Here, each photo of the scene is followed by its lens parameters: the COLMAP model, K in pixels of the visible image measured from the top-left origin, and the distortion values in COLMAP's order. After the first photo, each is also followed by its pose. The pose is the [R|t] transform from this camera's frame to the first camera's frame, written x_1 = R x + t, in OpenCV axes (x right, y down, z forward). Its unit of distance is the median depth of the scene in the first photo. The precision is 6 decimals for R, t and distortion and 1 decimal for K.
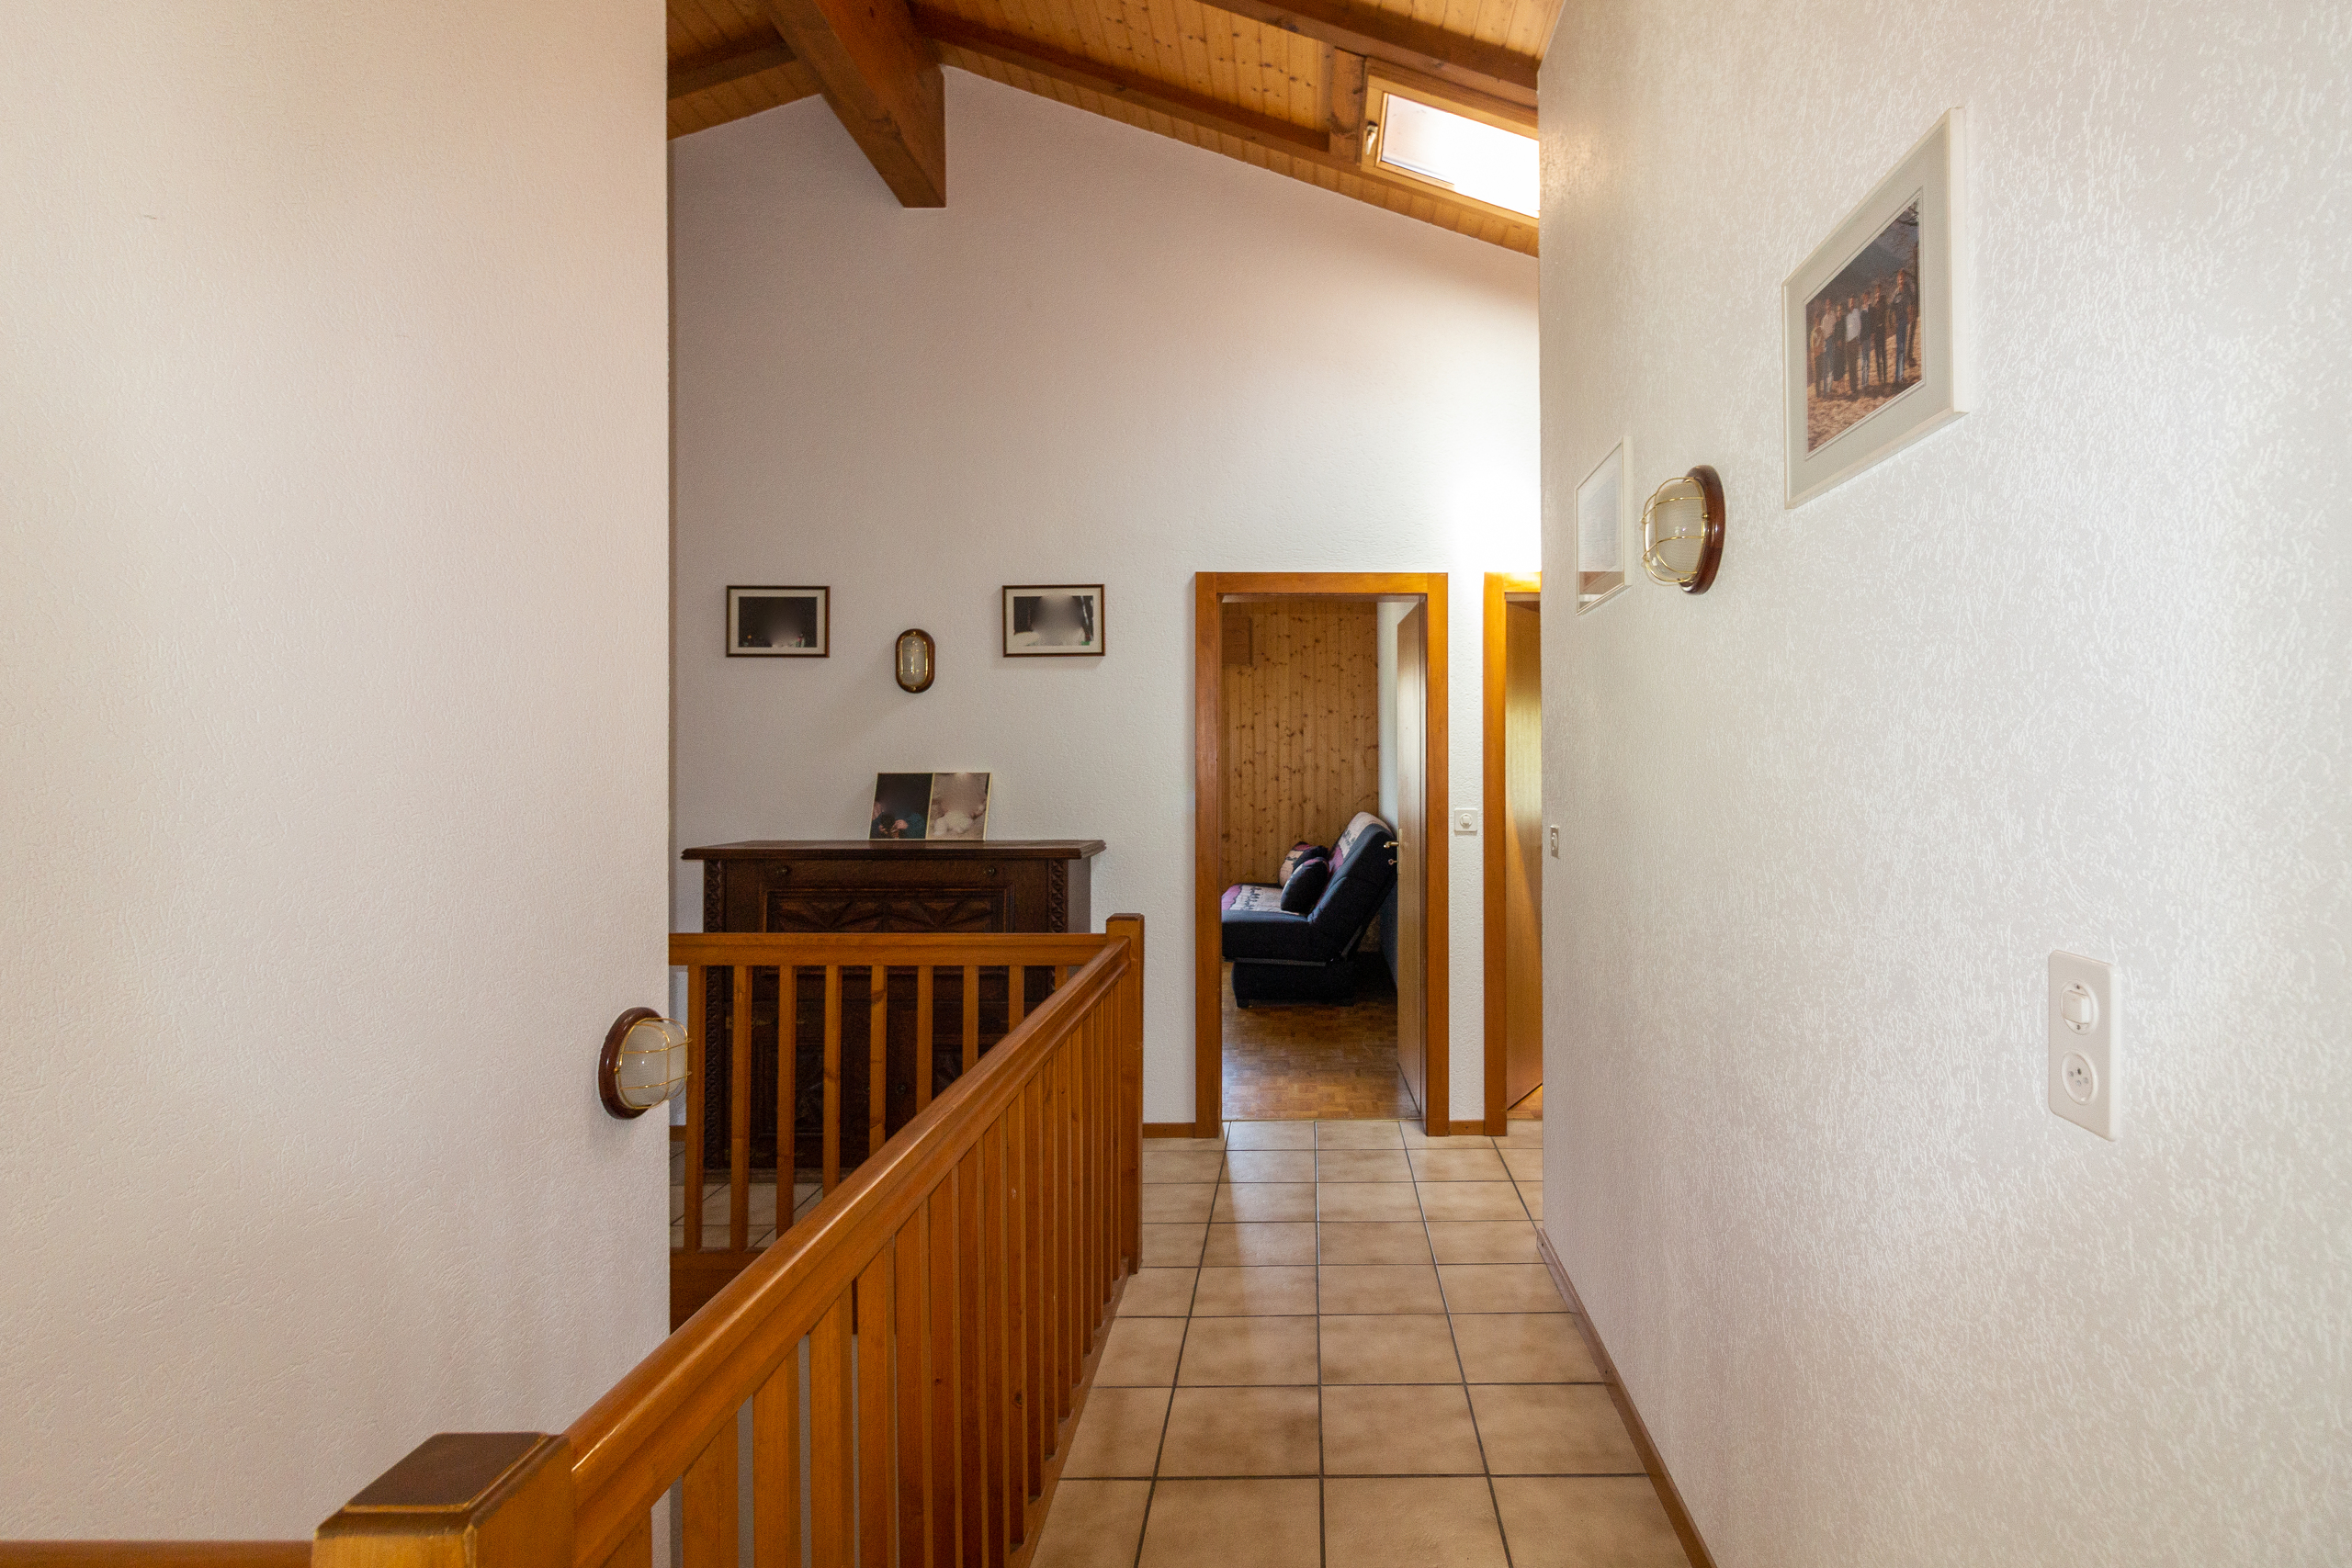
lens RADIAL K [[1090.6, 0, 1176.5], [0, 1090.6, 742.3], [0, 0, 1]] dist [0.000150, 0.000015]
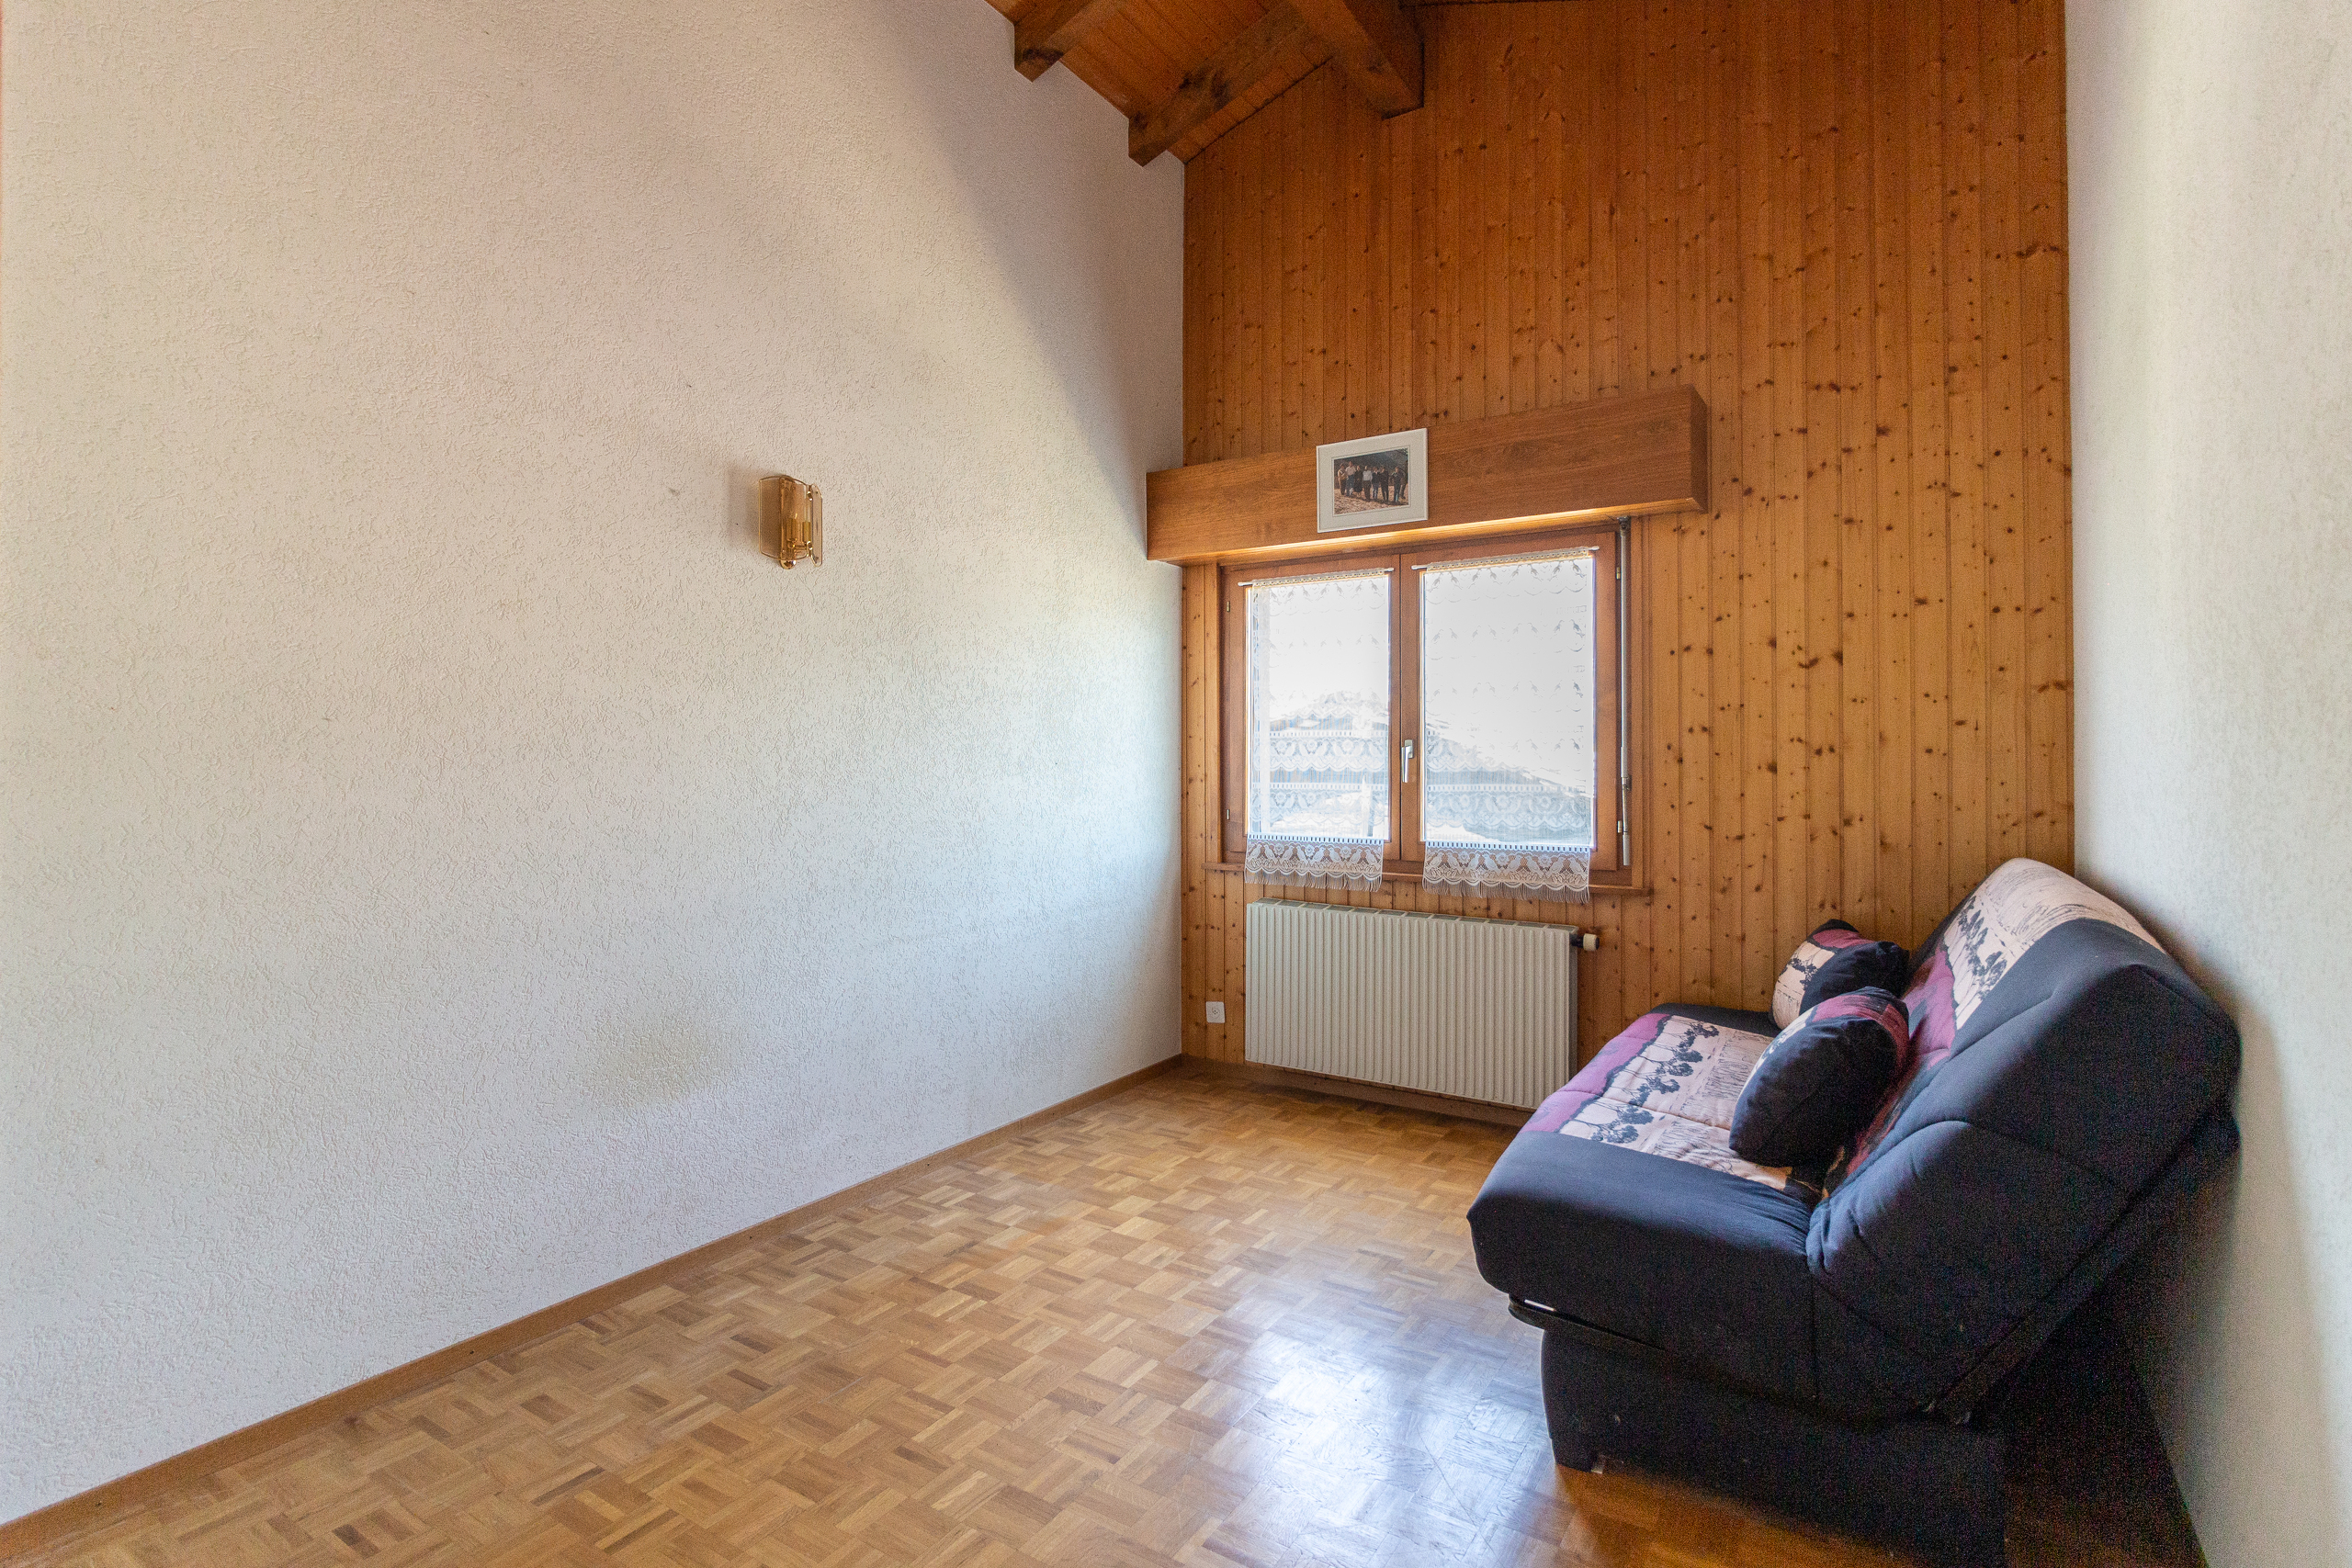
lens RADIAL K [[1090.6, 0, 1176.5], [0, 1090.6, 742.3], [0, 0, 1]] dist [0.000150, 0.000015]
pose [[0.890121, 0.000851, -0.455724, 0.080145], [0.001502, 0.999987, 0.004801, 0.021264], [0.455722, -0.004958, 0.890108, 0.516275]]
